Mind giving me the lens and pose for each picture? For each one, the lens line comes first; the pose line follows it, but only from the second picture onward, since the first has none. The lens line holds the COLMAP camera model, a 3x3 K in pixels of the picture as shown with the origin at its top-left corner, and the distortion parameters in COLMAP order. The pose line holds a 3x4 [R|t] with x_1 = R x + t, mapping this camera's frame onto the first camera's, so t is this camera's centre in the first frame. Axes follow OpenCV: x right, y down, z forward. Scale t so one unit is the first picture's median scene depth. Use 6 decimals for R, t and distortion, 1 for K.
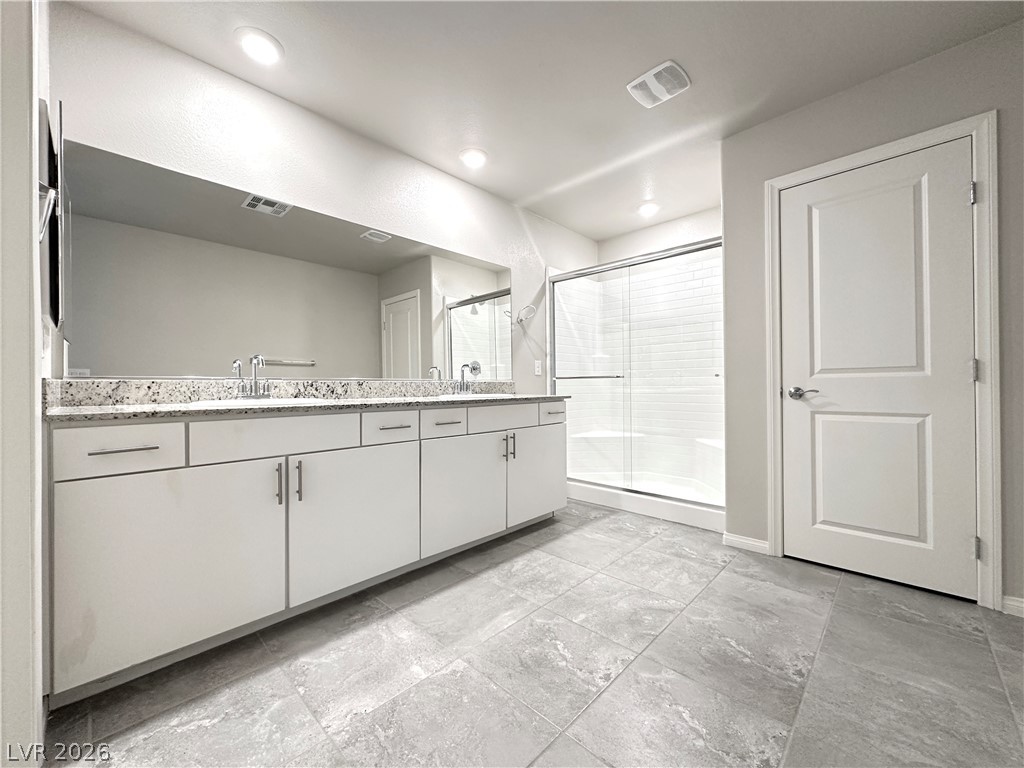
lens RADIAL K [[409.2, 0, 514.4], [0, 409.2, 387.9], [0, 0, 1]] dist [-0.000581, 0.000345]
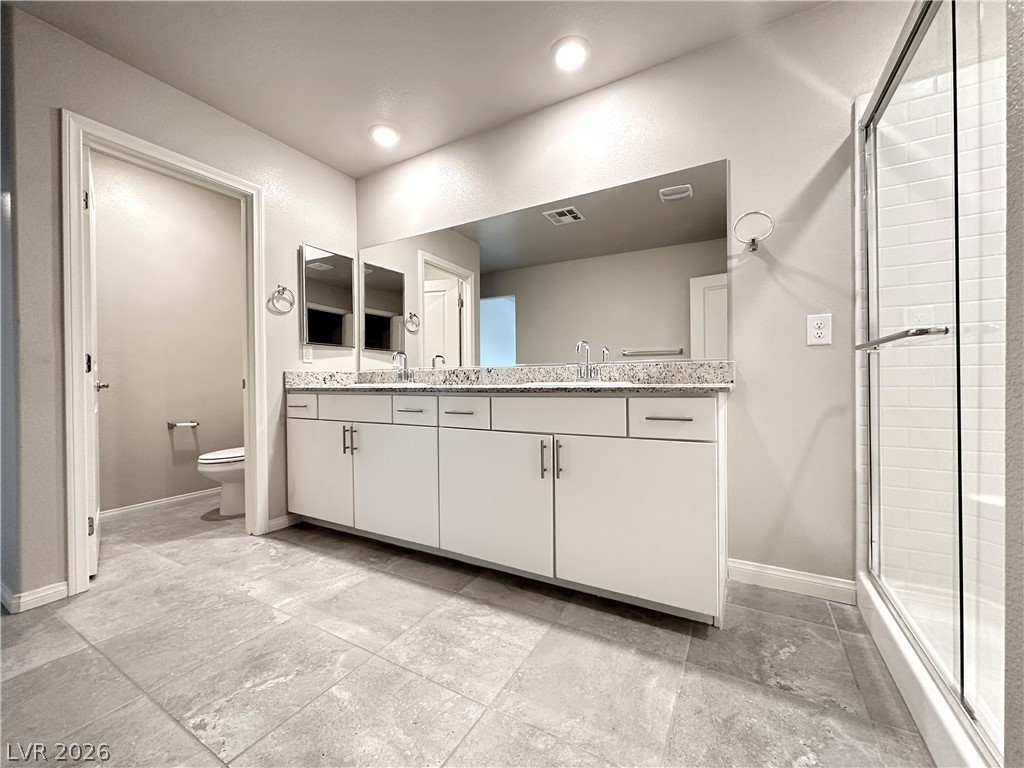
lens RADIAL K [[409.2, 0, 506.3], [0, 409.2, 378.6], [0, 0, 1]] dist [-0.000581, 0.000345]
pose [[0.233745, 0.001555, -0.972297, 0.766542], [0.006914, 0.999971, 0.003261, 0.008391], [0.972273, -0.007484, 0.233728, 0.927205]]
